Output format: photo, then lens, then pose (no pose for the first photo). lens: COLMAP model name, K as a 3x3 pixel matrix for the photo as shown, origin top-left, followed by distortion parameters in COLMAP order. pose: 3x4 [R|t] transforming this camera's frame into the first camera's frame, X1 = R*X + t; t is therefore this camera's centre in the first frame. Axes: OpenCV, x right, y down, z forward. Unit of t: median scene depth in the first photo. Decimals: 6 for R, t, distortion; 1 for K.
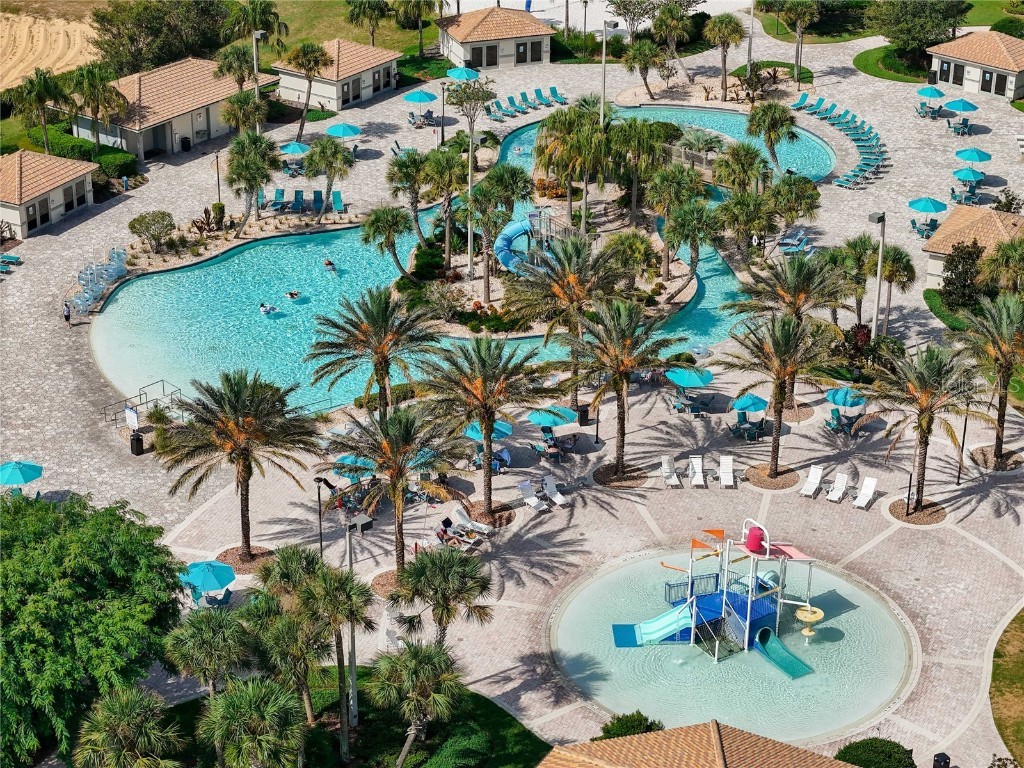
lens RADIAL K [[2031.5, 0, 512.0], [0, 2031.5, 384.0], [0, 0, 1]] dist [-0.239284, 1.167427]
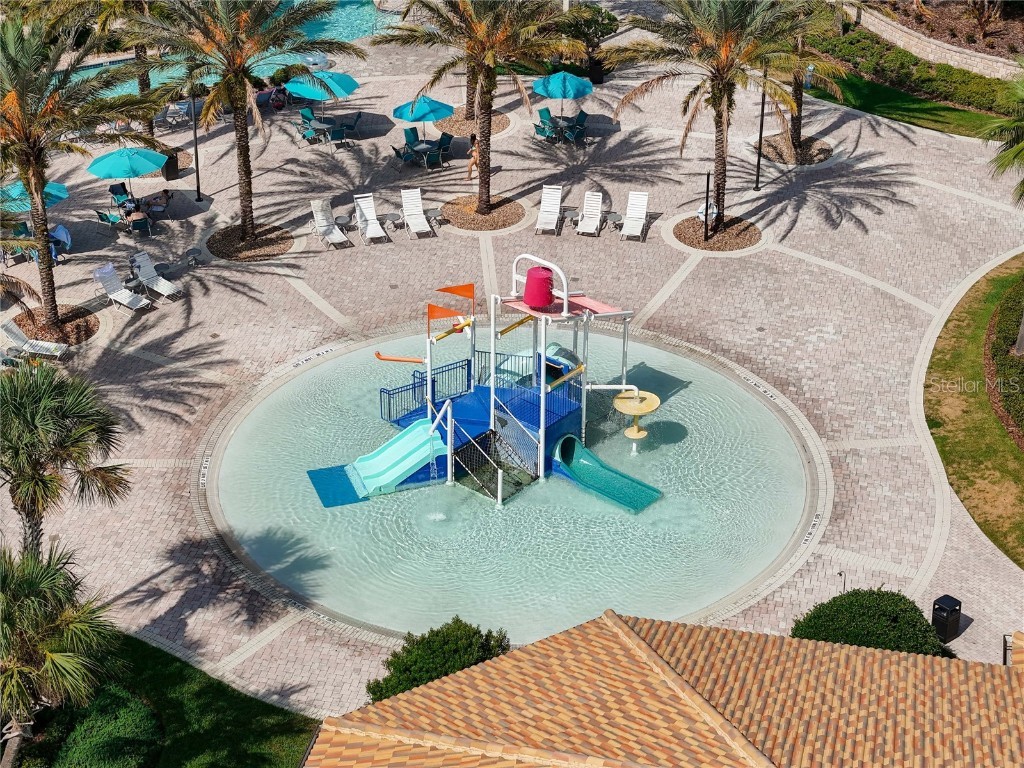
lens RADIAL K [[2031.5, 0, 512.0], [0, 2031.5, 384.0], [0, 0, 1]] dist [-0.239284, 1.167427]
pose [[0.956808, -0.145430, 0.251733, -0.034890], [0.126944, 0.987975, 0.088267, 0.045972], [-0.261542, -0.052498, 0.963763, 0.389251]]
